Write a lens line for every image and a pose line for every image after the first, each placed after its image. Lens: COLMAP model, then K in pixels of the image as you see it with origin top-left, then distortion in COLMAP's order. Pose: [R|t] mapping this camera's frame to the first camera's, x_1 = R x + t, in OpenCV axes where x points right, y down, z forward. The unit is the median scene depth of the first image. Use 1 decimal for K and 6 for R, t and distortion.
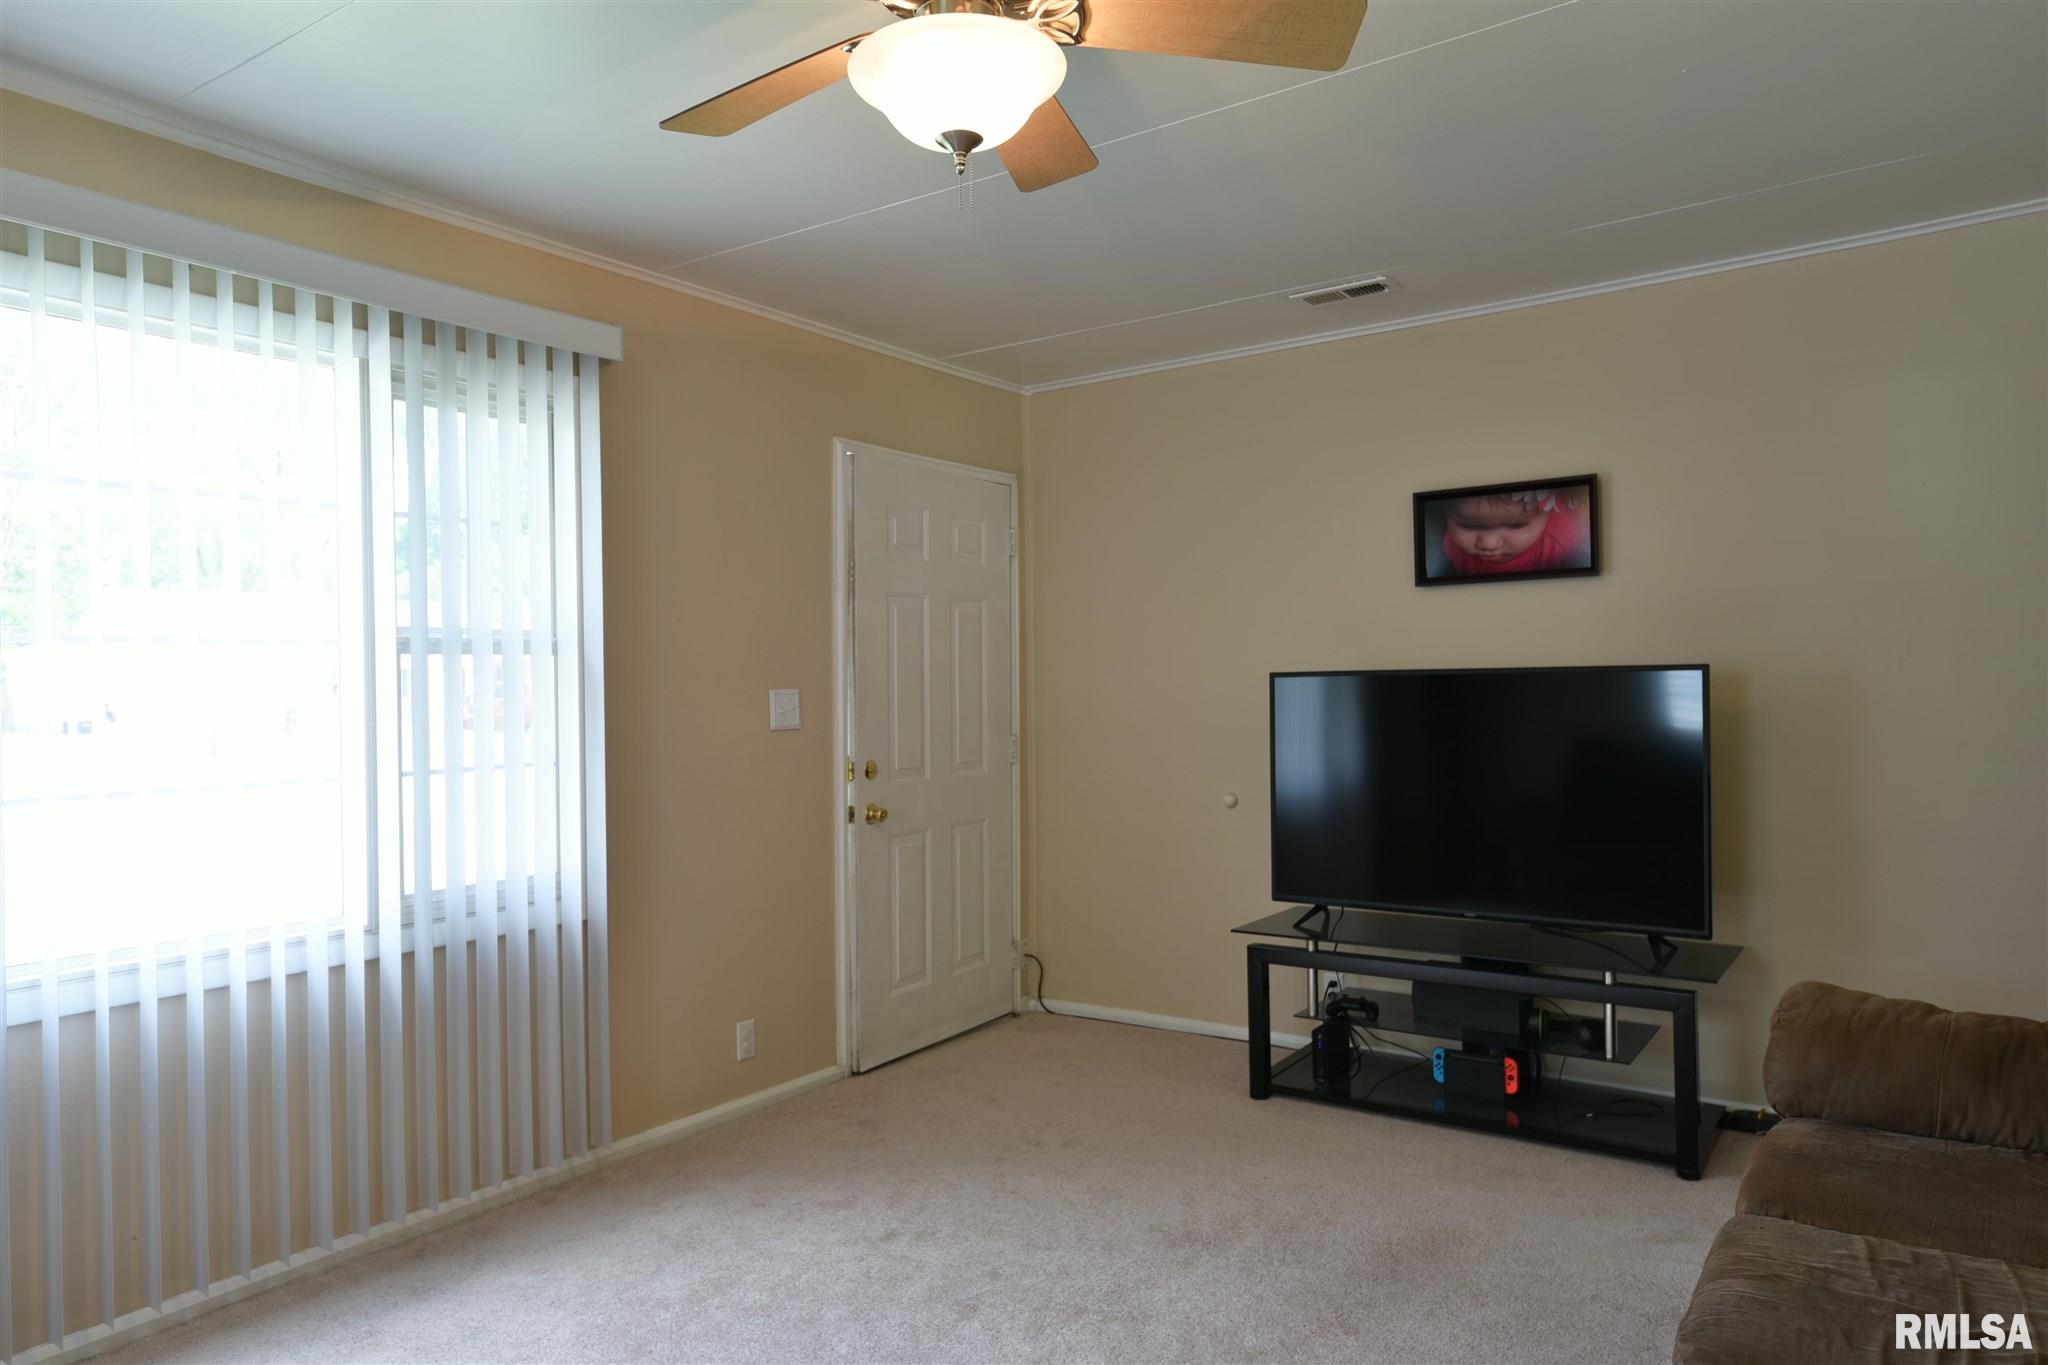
lens RADIAL K [[1331.8, 0, 1027.2], [0, 1331.8, 689.8], [0, 0, 1]] dist [0.002048, 0.001442]
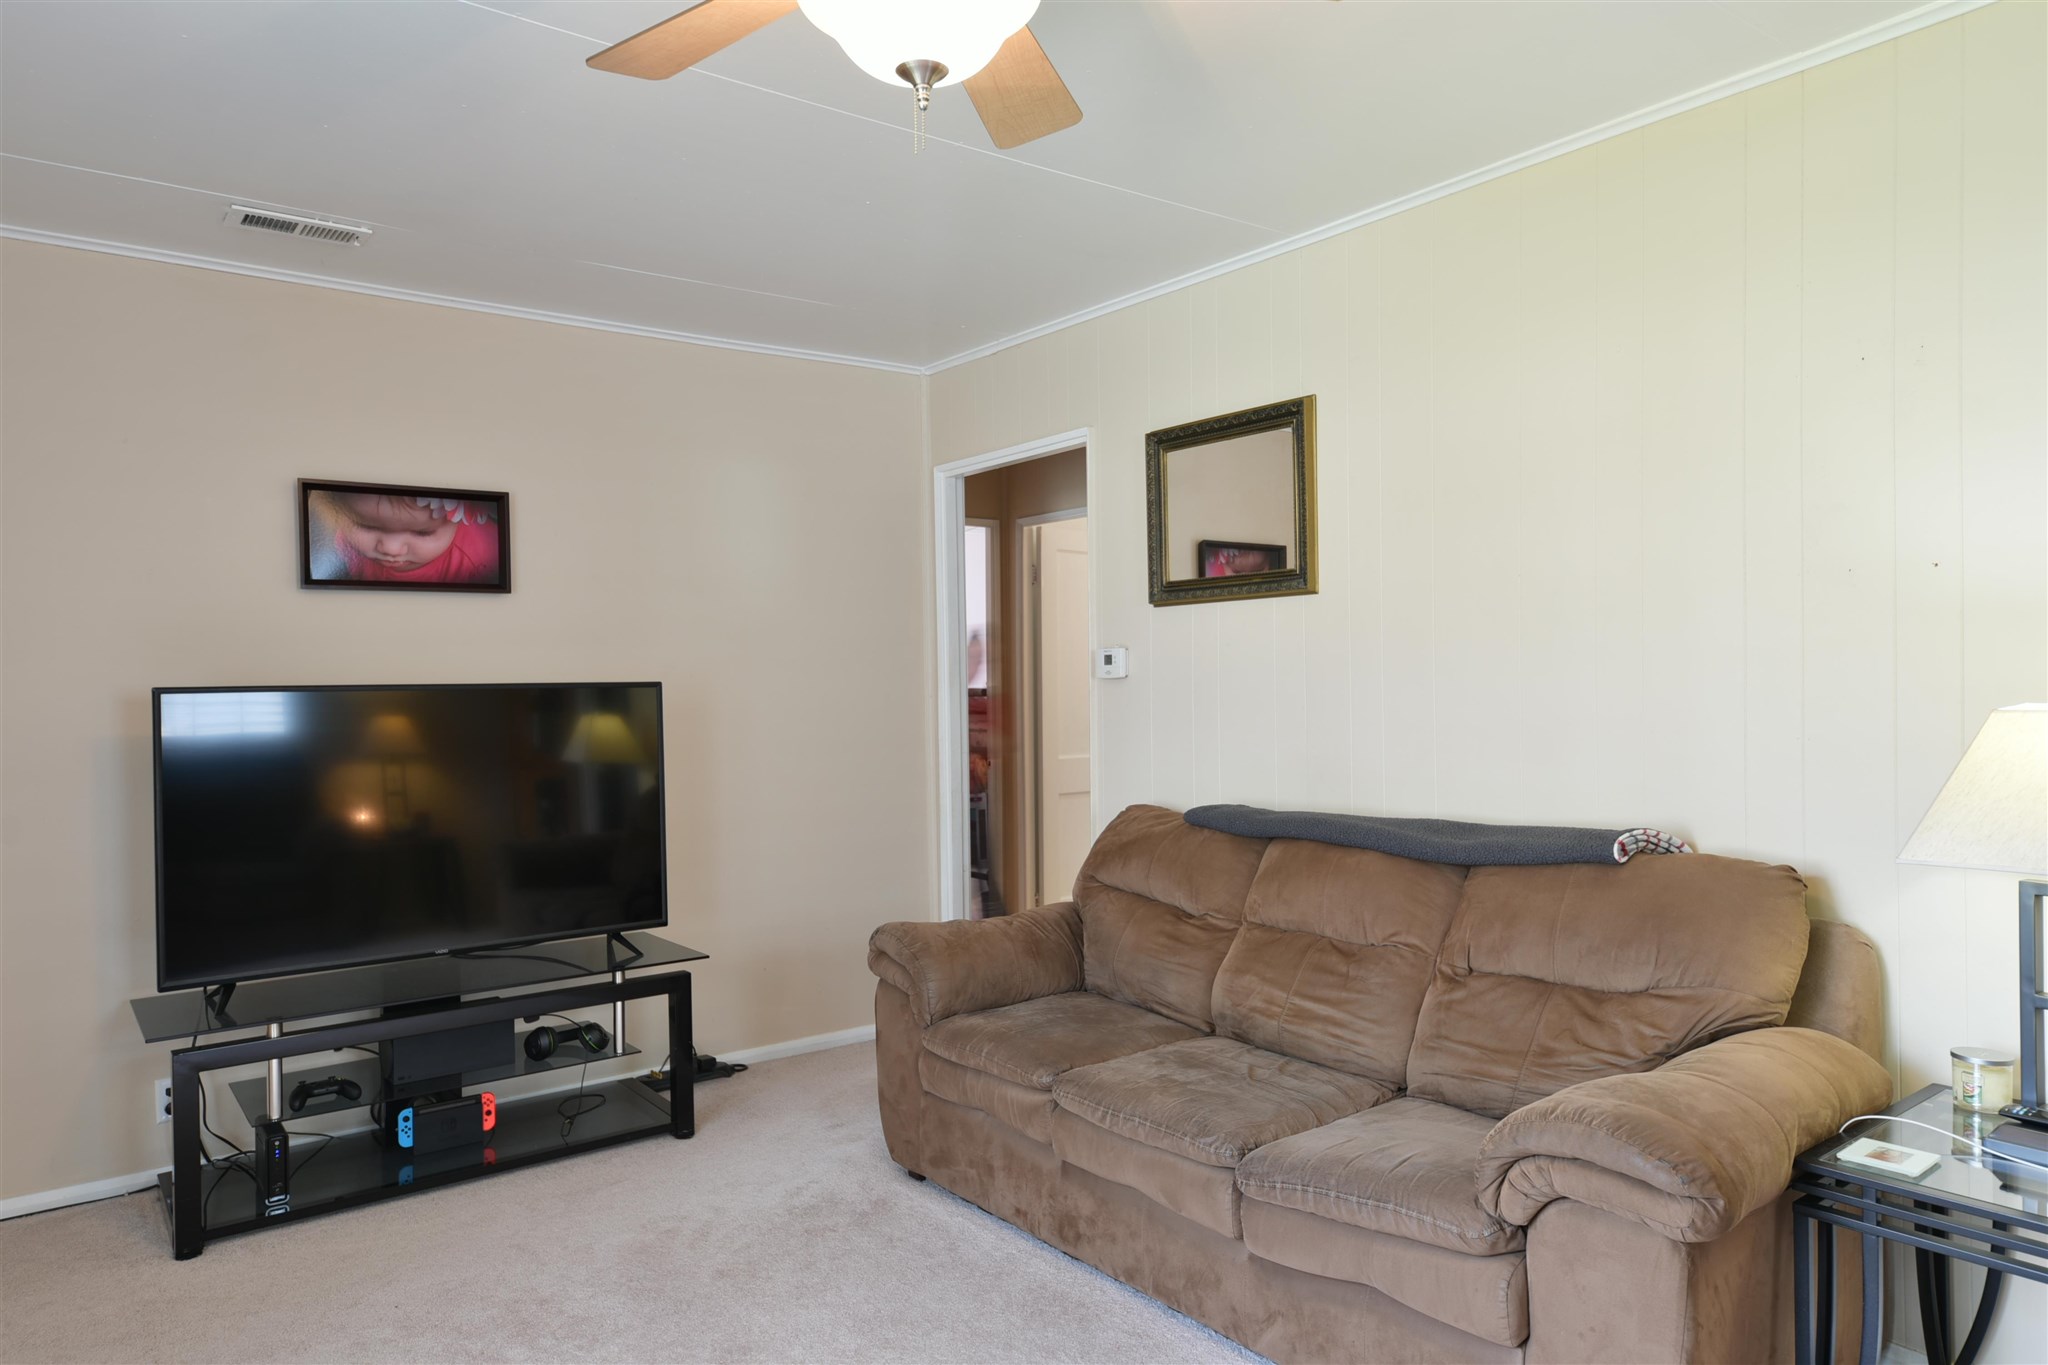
lens RADIAL K [[1331.8, 0, 1027.2], [0, 1331.8, 689.8], [0, 0, 1]] dist [0.002048, 0.001442]
pose [[0.274233, 0.010928, 0.961601, -0.418740], [0.021083, 0.999627, -0.017373, 0.012500], [-0.961432, 0.025038, 0.273901, 0.338076]]
